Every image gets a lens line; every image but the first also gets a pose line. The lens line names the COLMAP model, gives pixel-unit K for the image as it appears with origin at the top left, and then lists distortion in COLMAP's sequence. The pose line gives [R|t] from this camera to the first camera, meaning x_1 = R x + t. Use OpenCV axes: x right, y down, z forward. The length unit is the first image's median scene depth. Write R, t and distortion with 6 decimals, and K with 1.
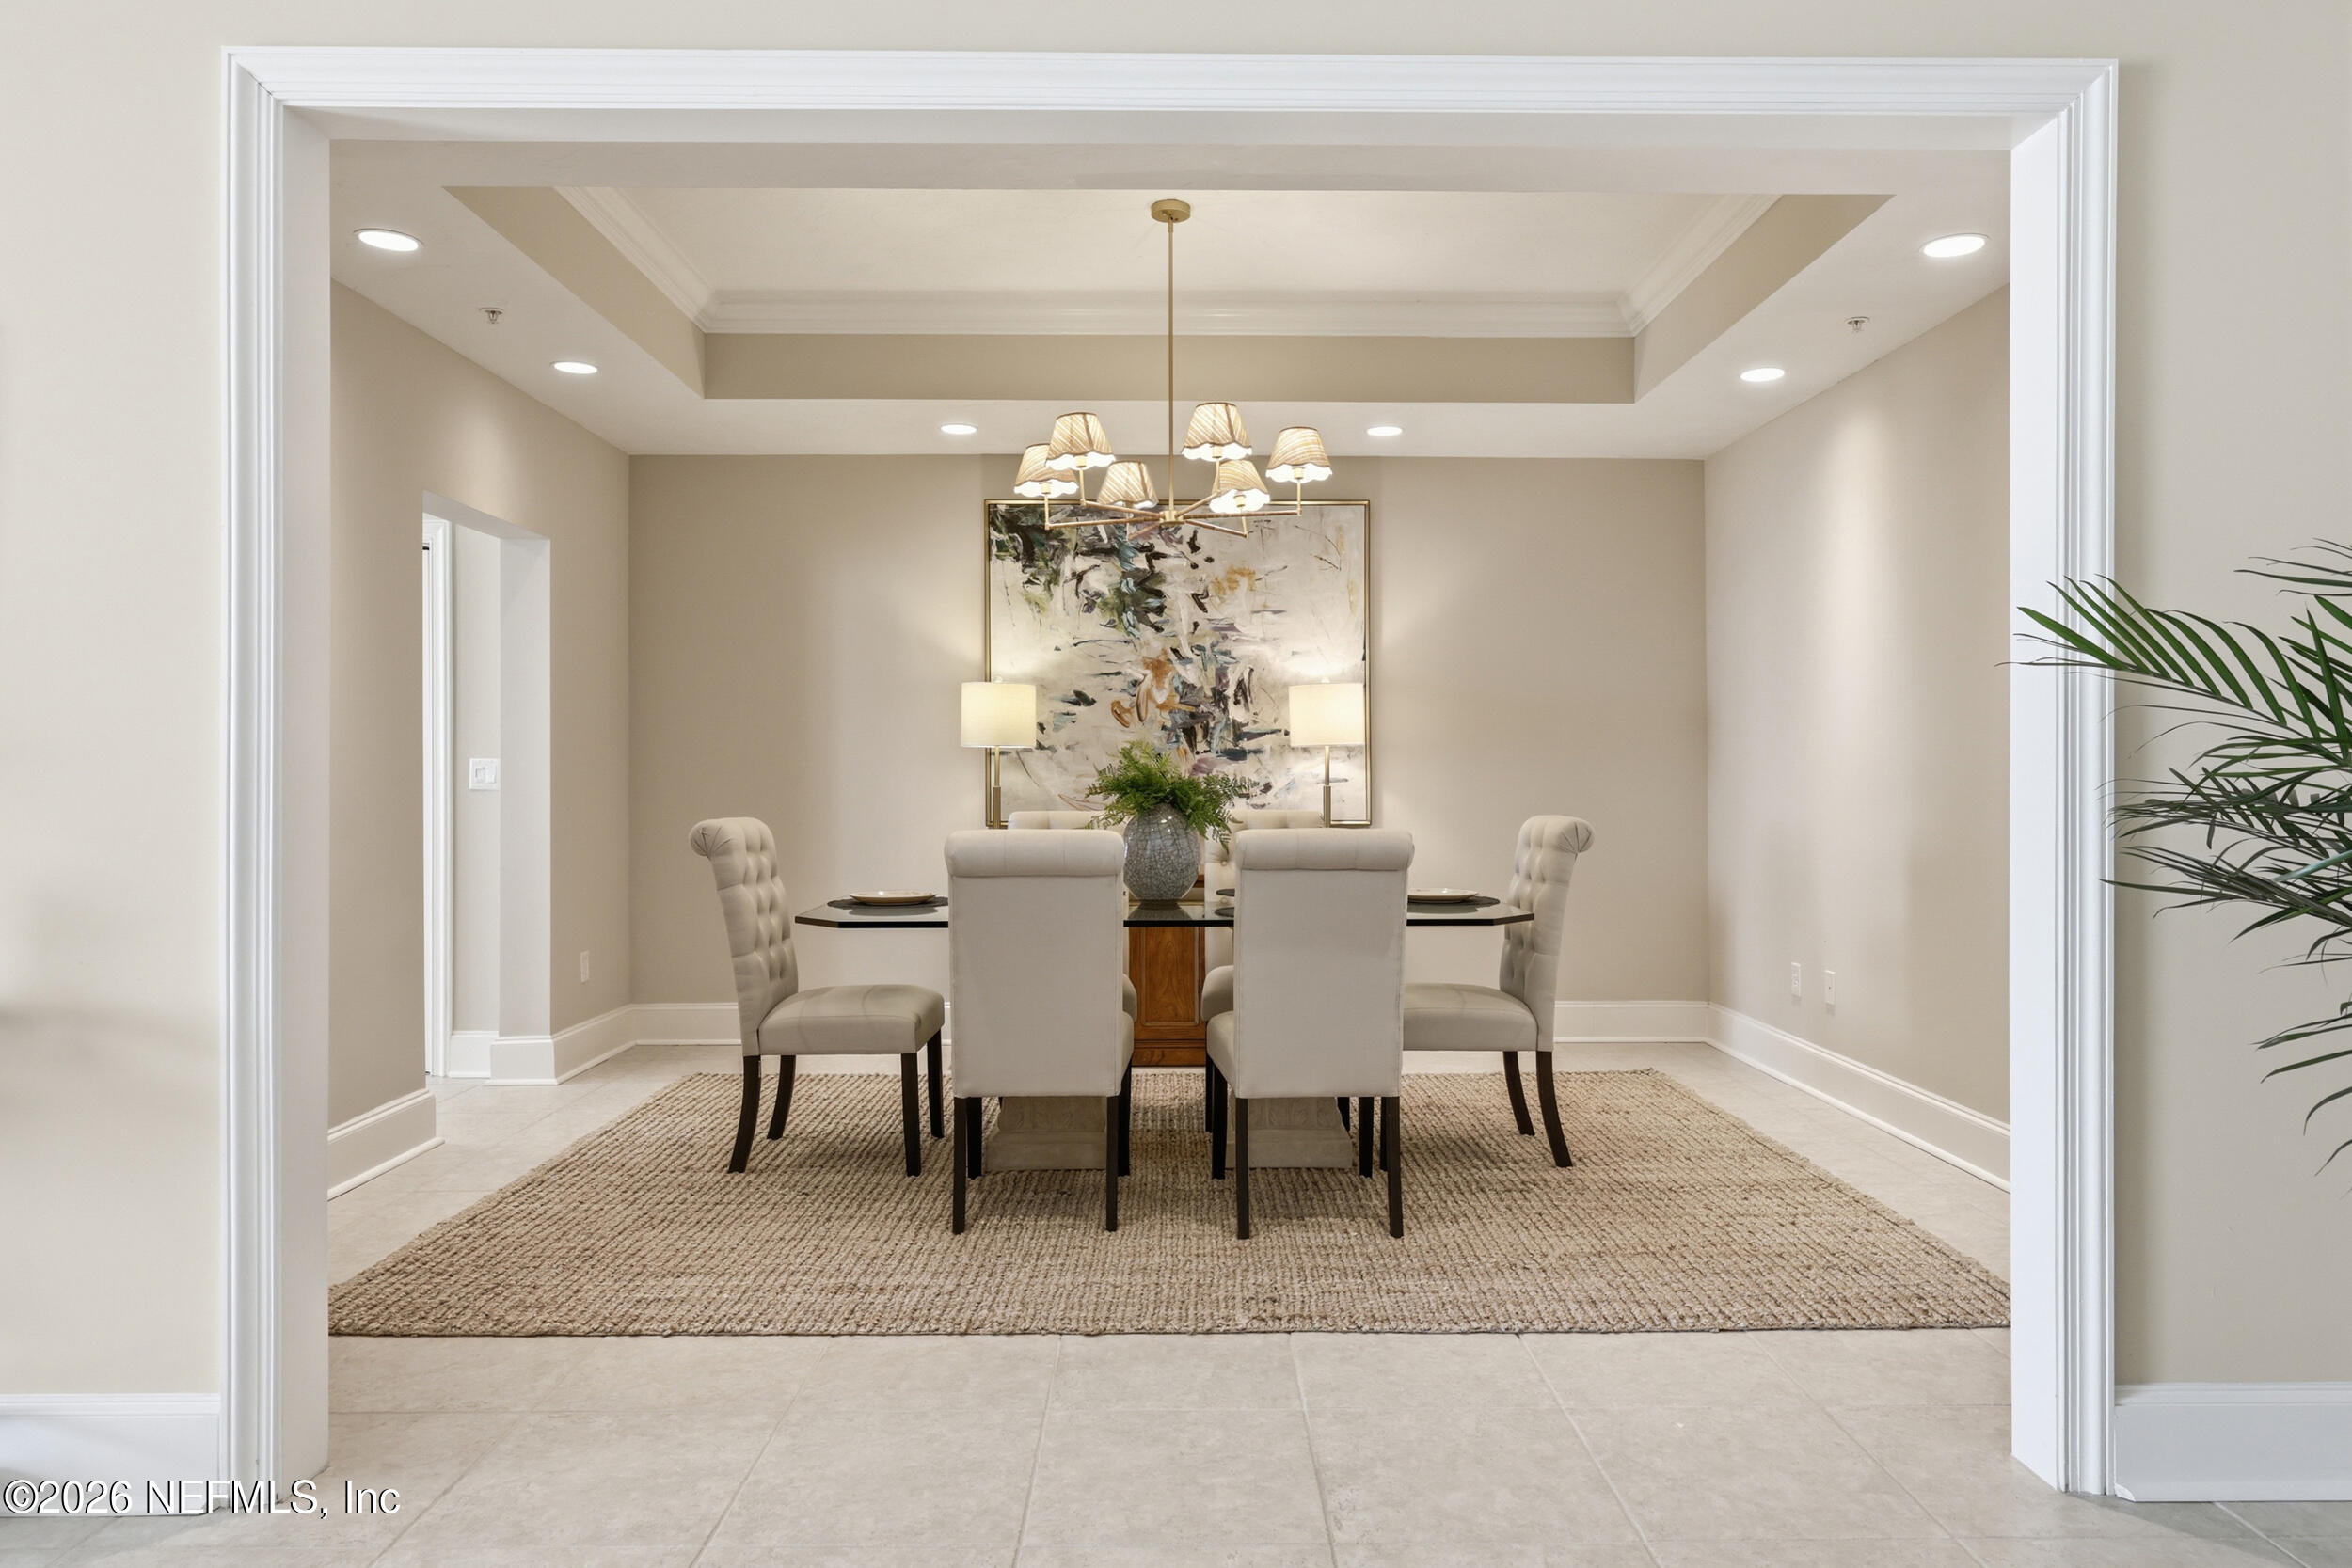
lens RADIAL K [[1441.4, 0, 1176.0], [0, 1441.4, 784.0], [0, 0, 1]] dist [0.000414, 0.000137]
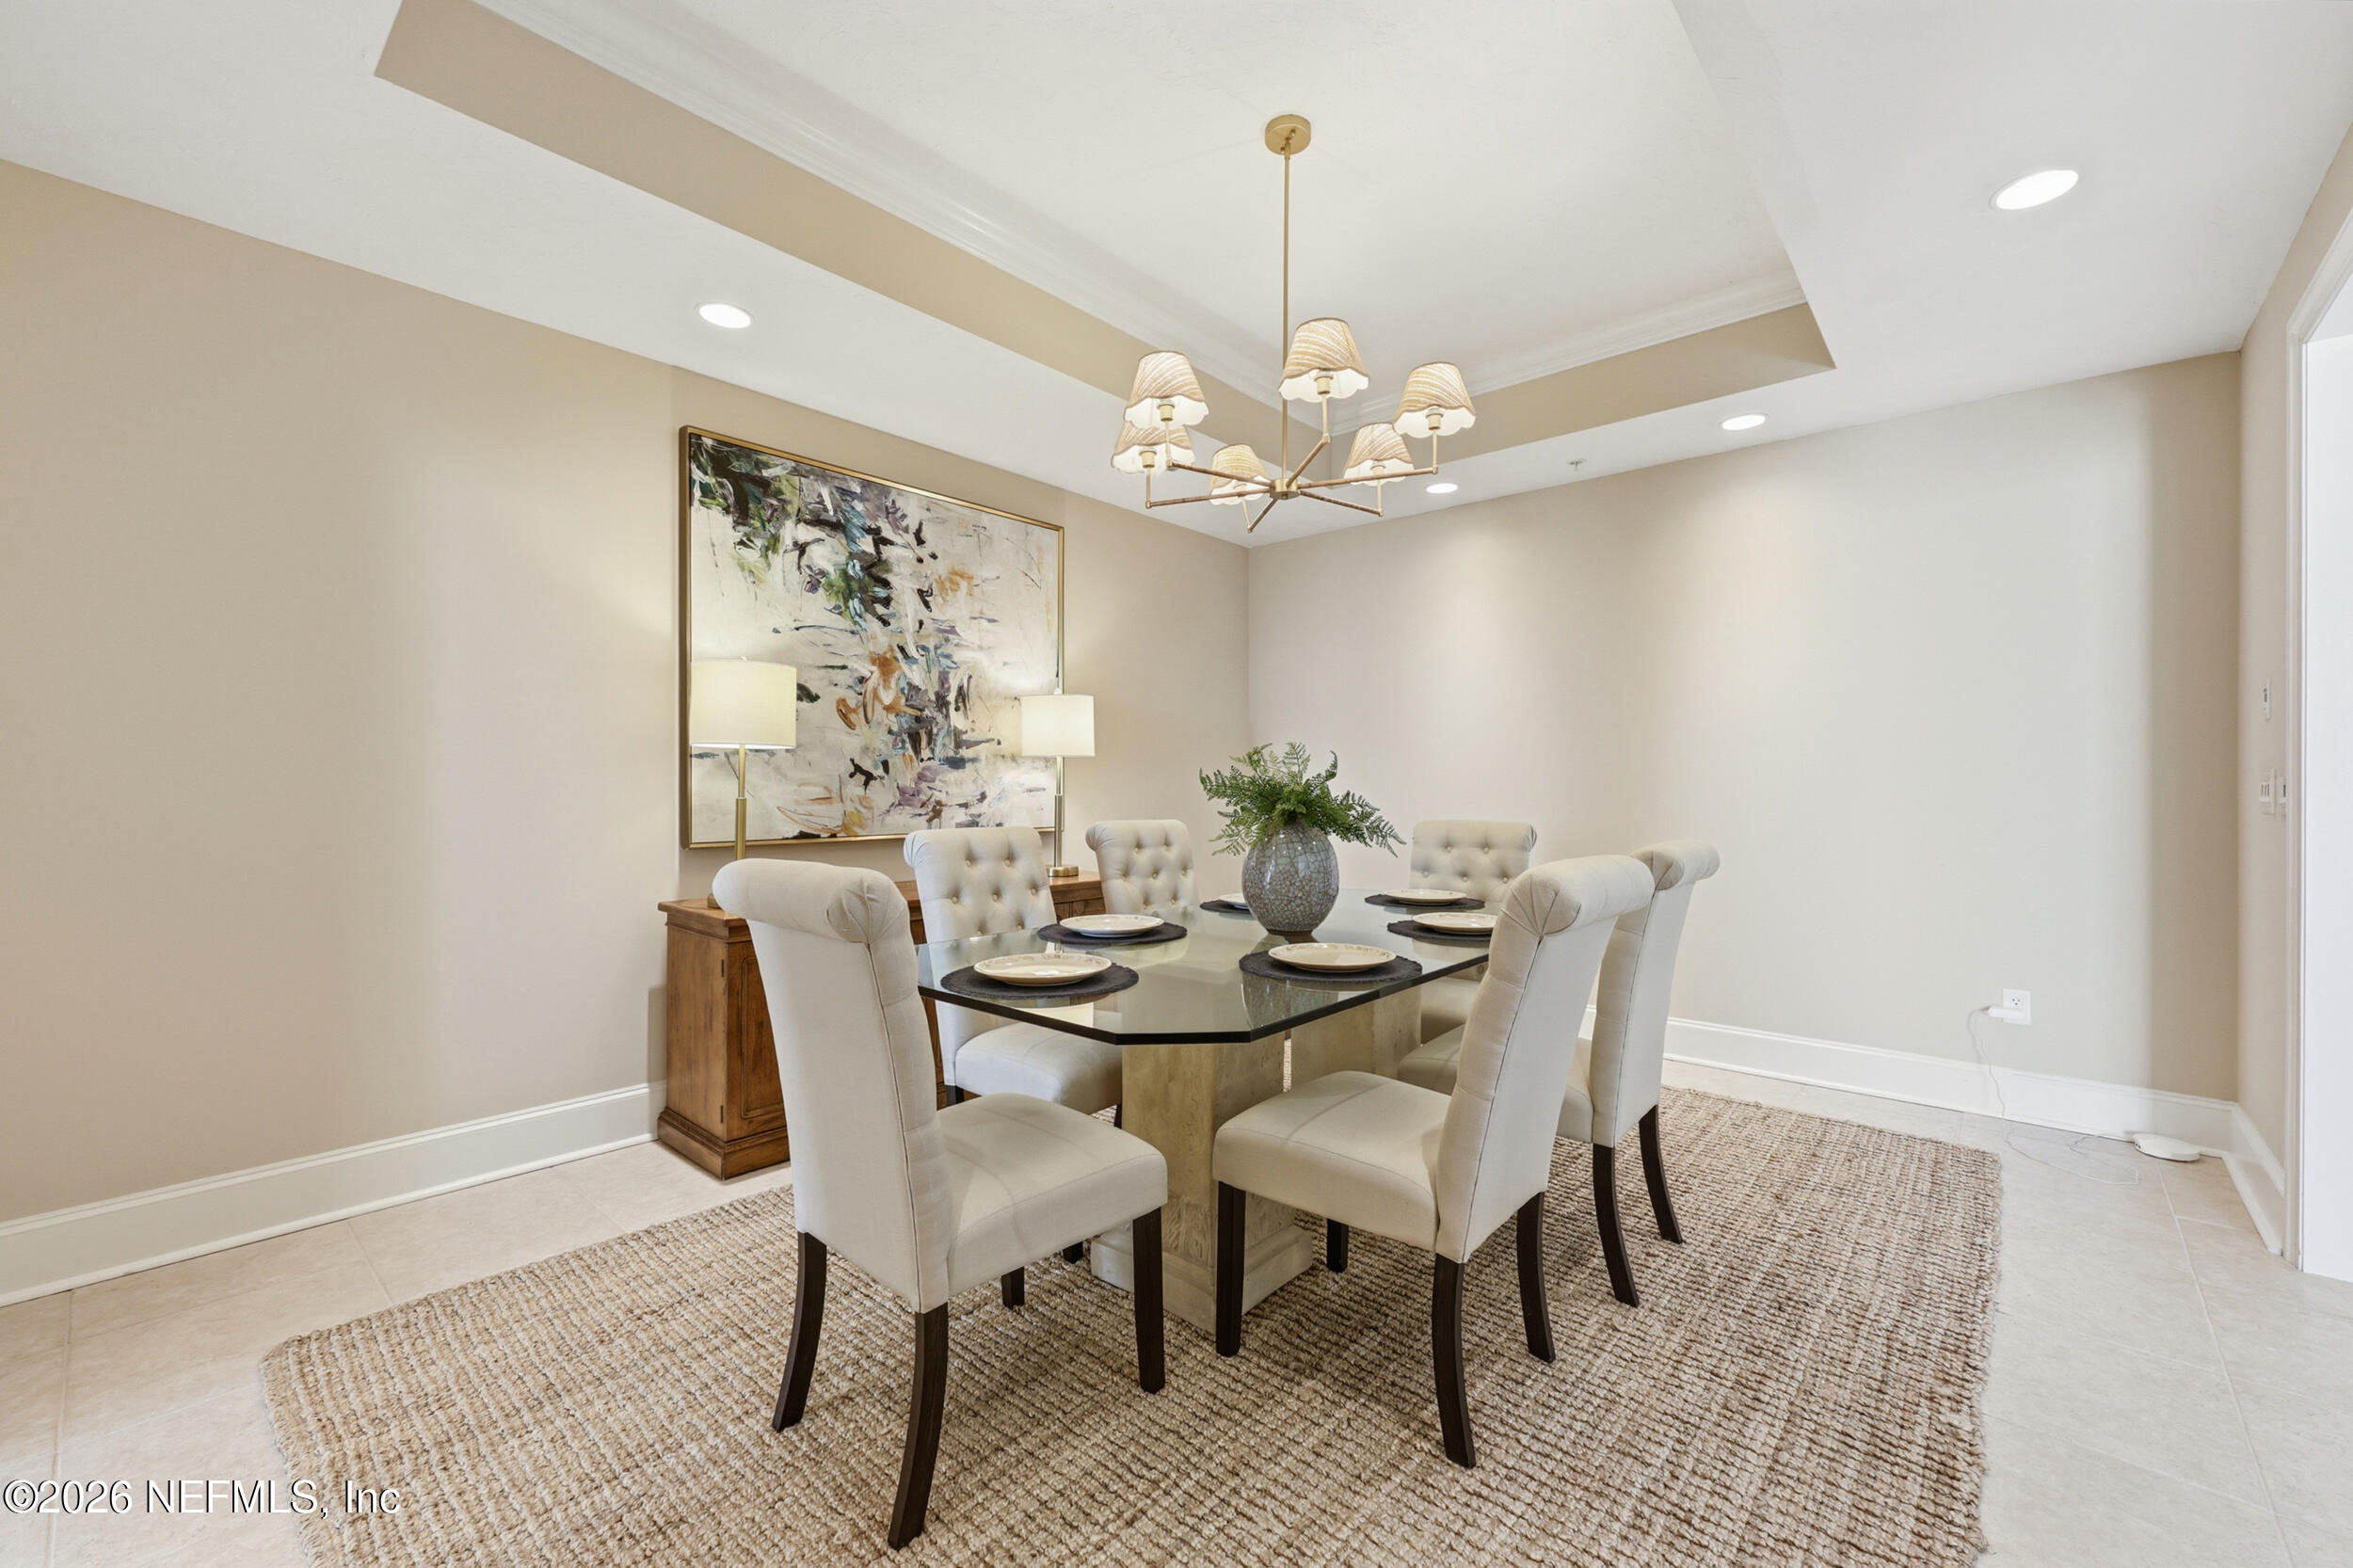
lens RADIAL K [[947.4, 0, 1176.5], [0, 947.4, 784.0], [0, 0, 1]] dist [-0.001138, -0.000011]
pose [[0.669949, 0.002305, 0.742404, -0.330976], [0.000317, 0.999994, -0.003391, -0.004012], [-0.742407, 0.002507, 0.669944, 0.466012]]
